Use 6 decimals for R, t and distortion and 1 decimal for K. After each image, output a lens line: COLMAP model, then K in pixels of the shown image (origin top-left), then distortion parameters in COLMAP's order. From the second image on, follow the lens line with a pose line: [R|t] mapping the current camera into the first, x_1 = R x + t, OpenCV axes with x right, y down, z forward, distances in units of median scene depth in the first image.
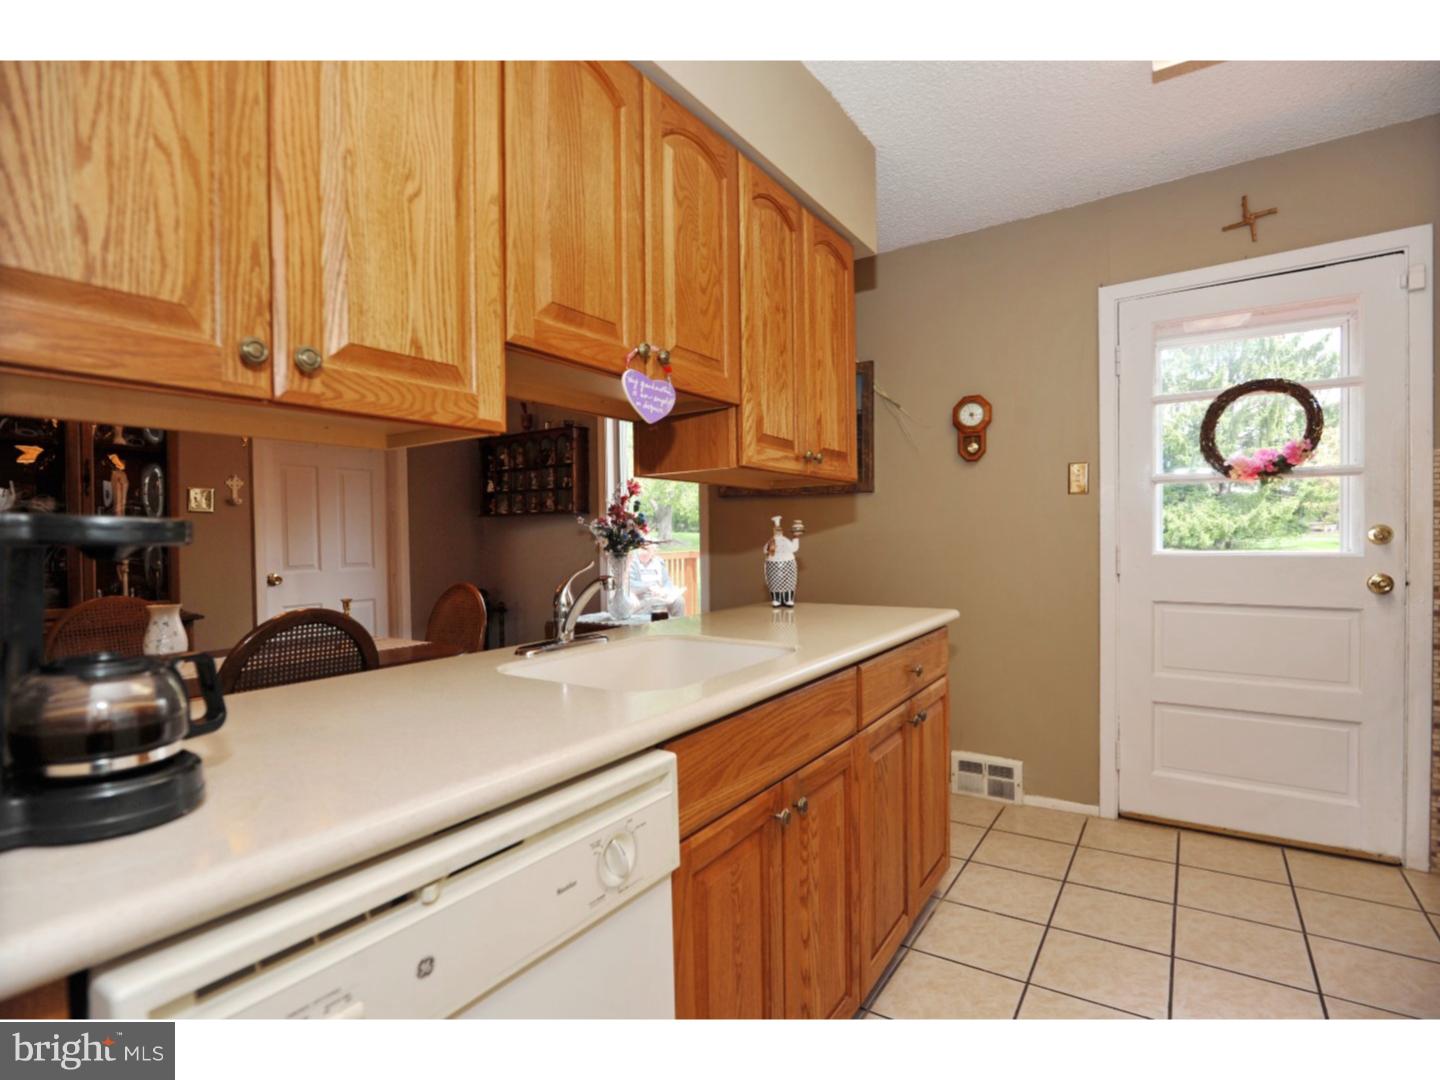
lens RADIAL K [[721.1, 0, 675.8], [0, 721.1, 564.2], [0, 0, 1]] dist [-0.022938, 0.000507]
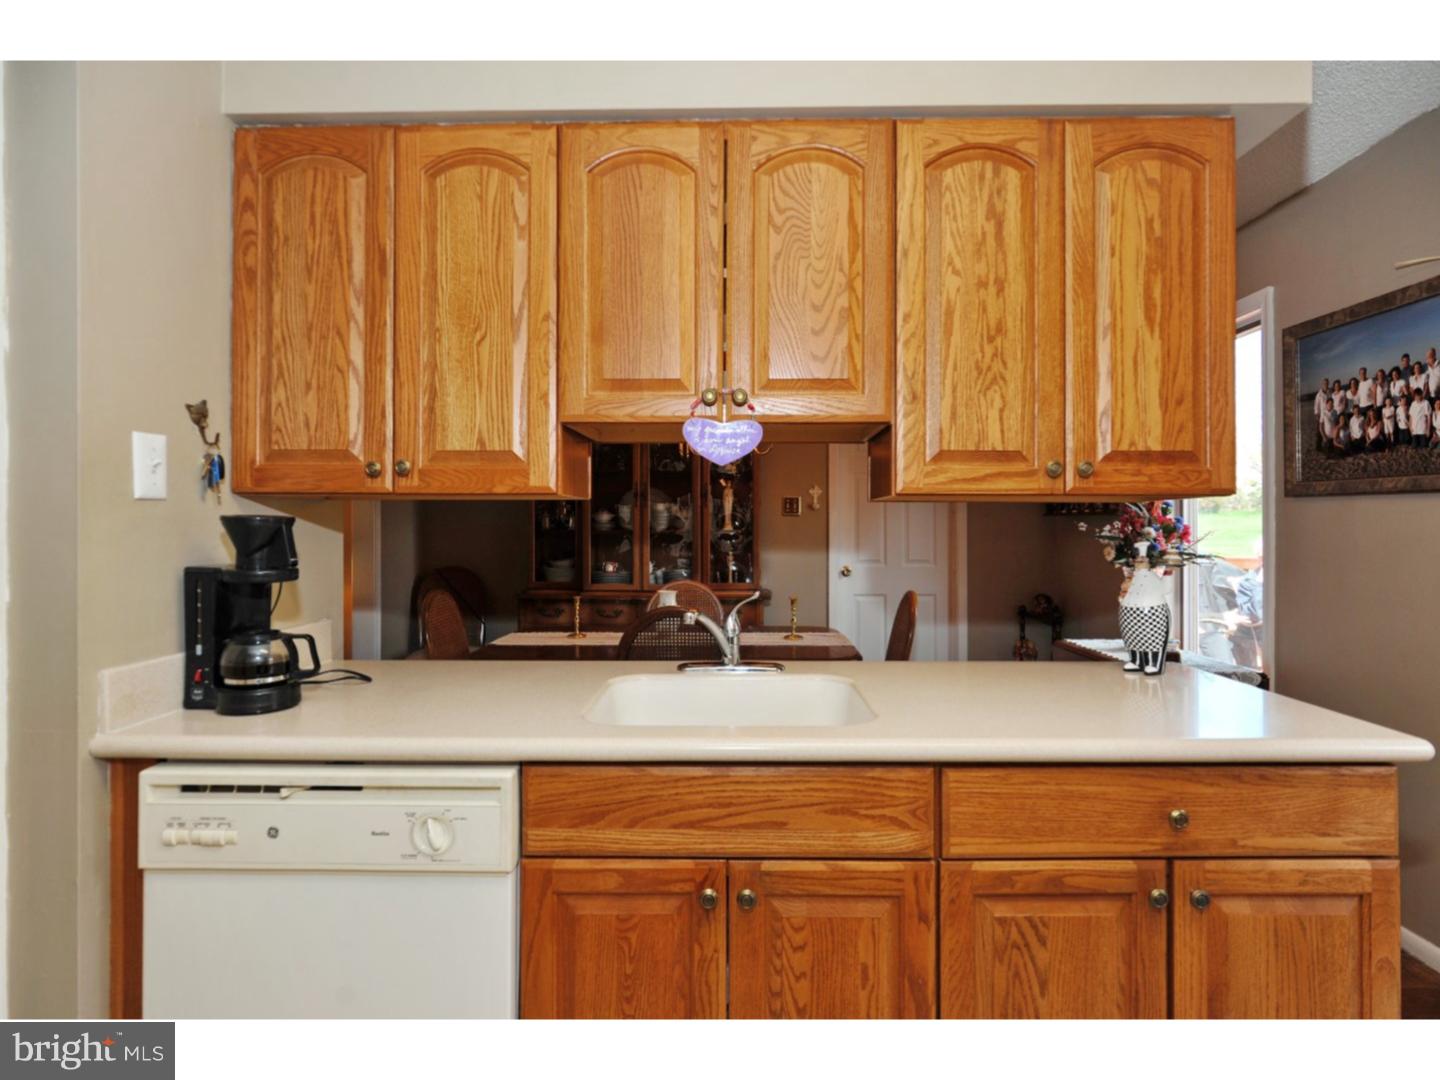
lens RADIAL K [[712.6, 0, 708.4], [0, 712.6, 532.3], [0, 0, 1]] dist [0.000692, -0.000205]
pose [[0.542371, 0.022055, -0.839849, 1.096967], [-0.034213, 0.999406, 0.004150, -0.142912], [0.839442, 0.026483, 0.542803, 0.599912]]
